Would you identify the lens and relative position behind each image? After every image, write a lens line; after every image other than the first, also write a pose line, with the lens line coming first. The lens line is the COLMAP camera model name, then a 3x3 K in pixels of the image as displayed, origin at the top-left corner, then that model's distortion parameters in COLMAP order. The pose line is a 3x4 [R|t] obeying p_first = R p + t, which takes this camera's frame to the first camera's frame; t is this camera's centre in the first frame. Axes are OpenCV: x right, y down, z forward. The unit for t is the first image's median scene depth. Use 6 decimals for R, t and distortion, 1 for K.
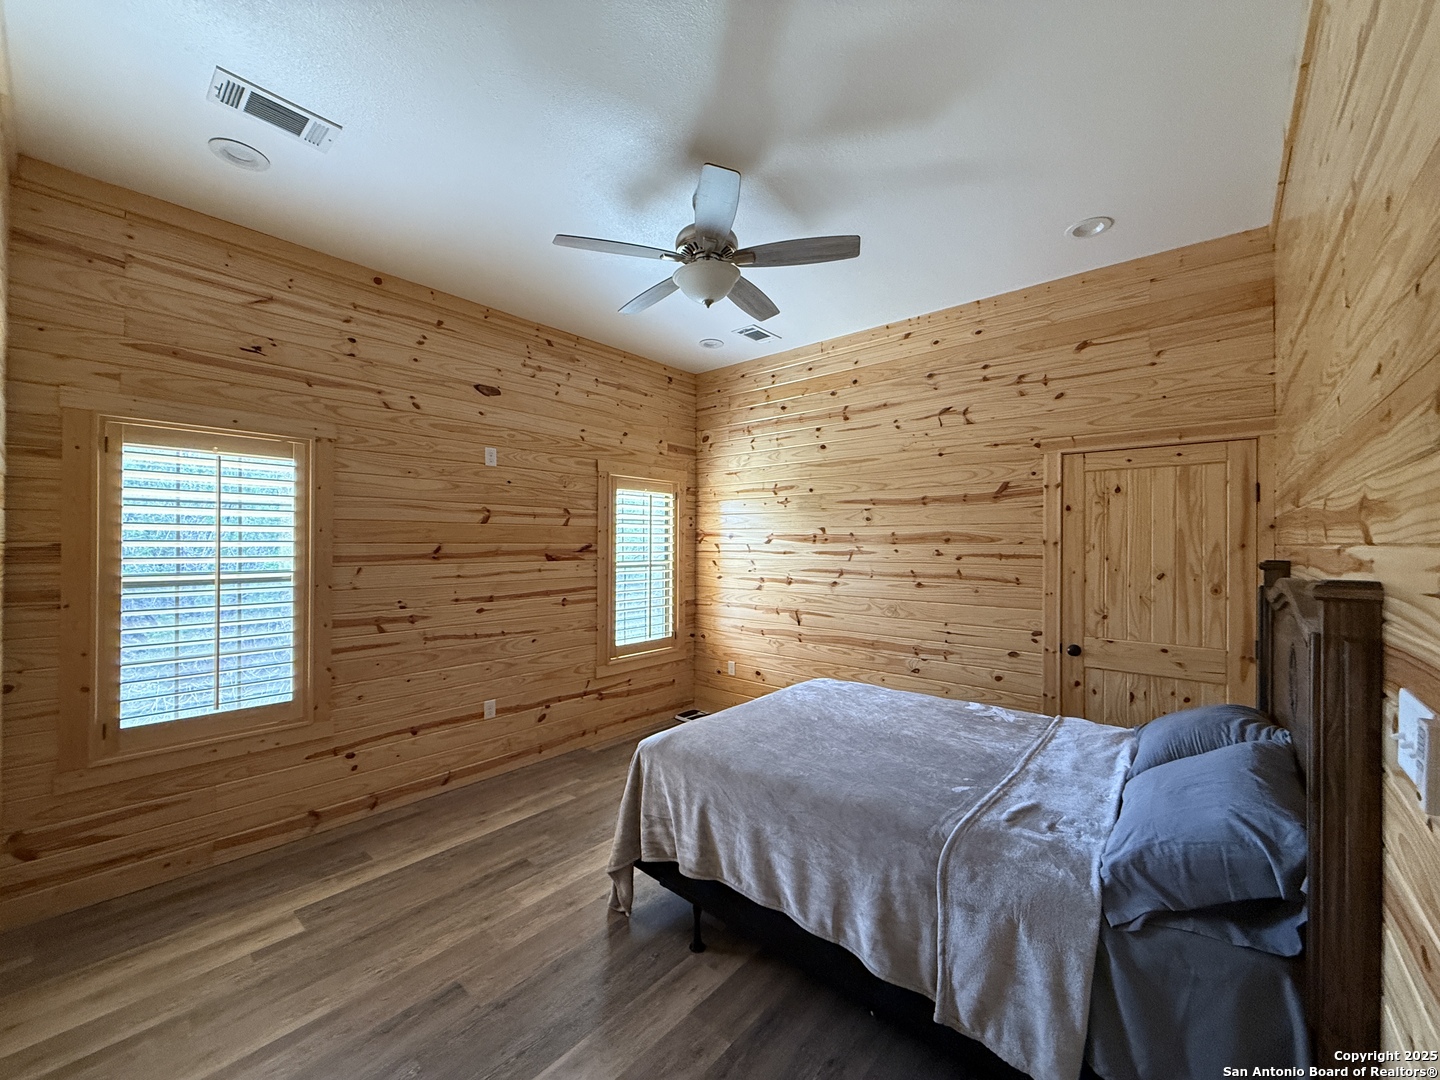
lens RADIAL K [[574.0, 0, 722.8], [0, 574.0, 545.0], [0, 0, 1]] dist [-0.000623, 0.000234]
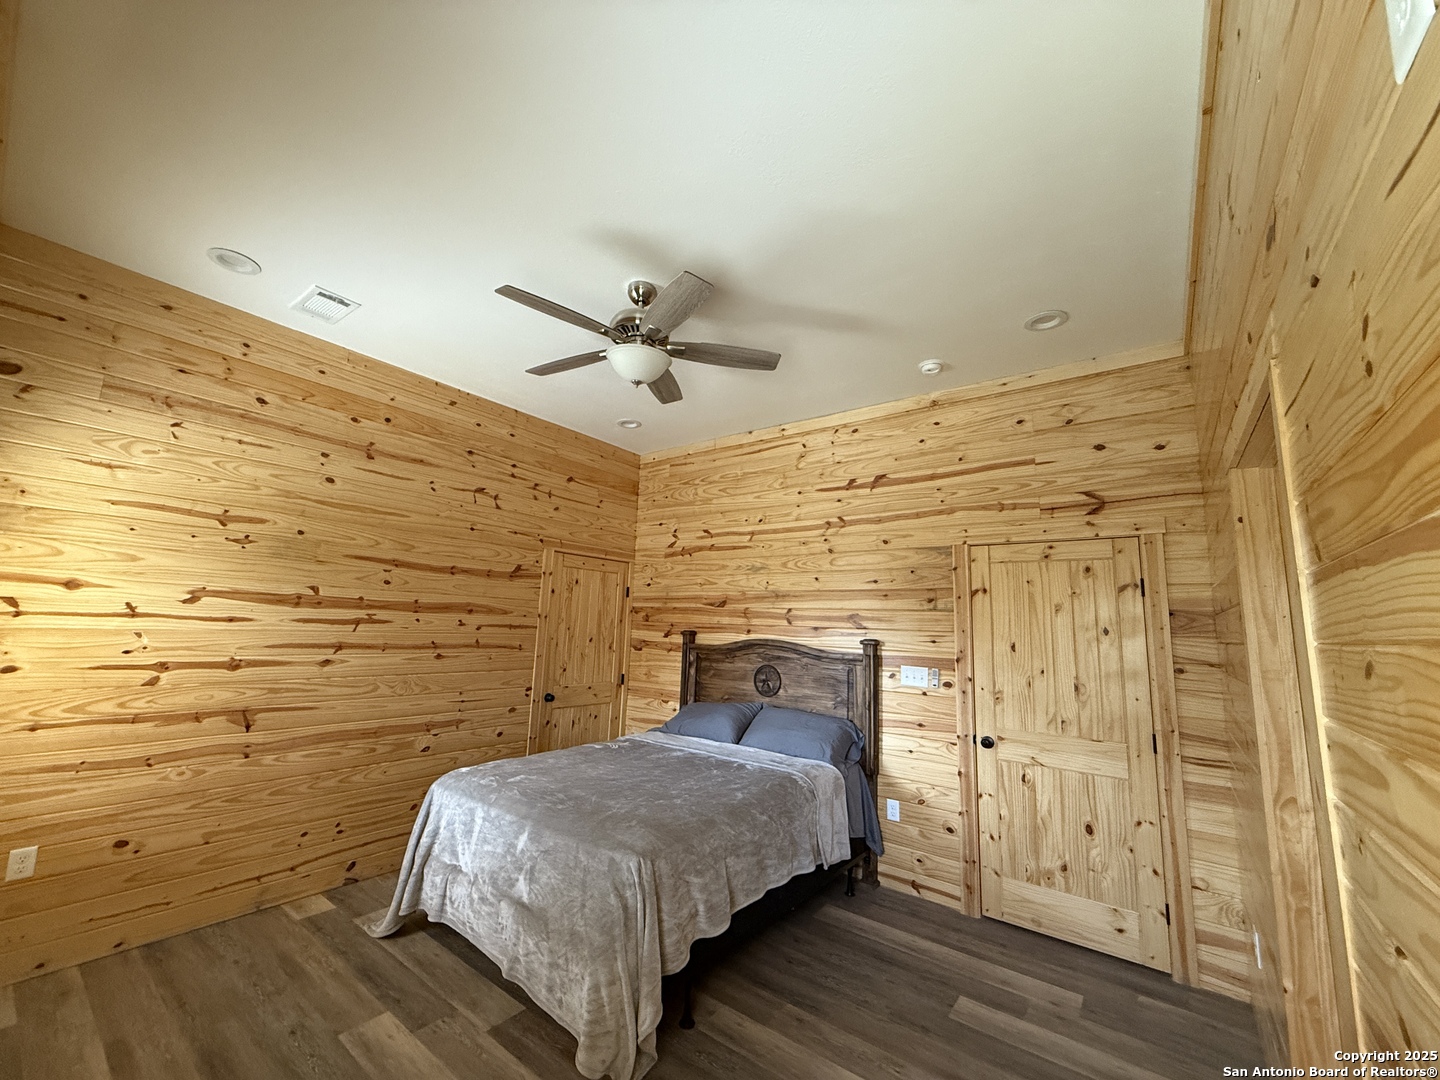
lens RADIAL K [[574.0, 0, 715.8], [0, 574.0, 541.0], [0, 0, 1]] dist [-0.000623, 0.000234]
pose [[-0.061995, 0.140548, 0.988131, -0.657614], [-0.034935, 0.989123, -0.142881, -0.000566], [-0.997465, -0.043379, -0.056410, 0.584662]]
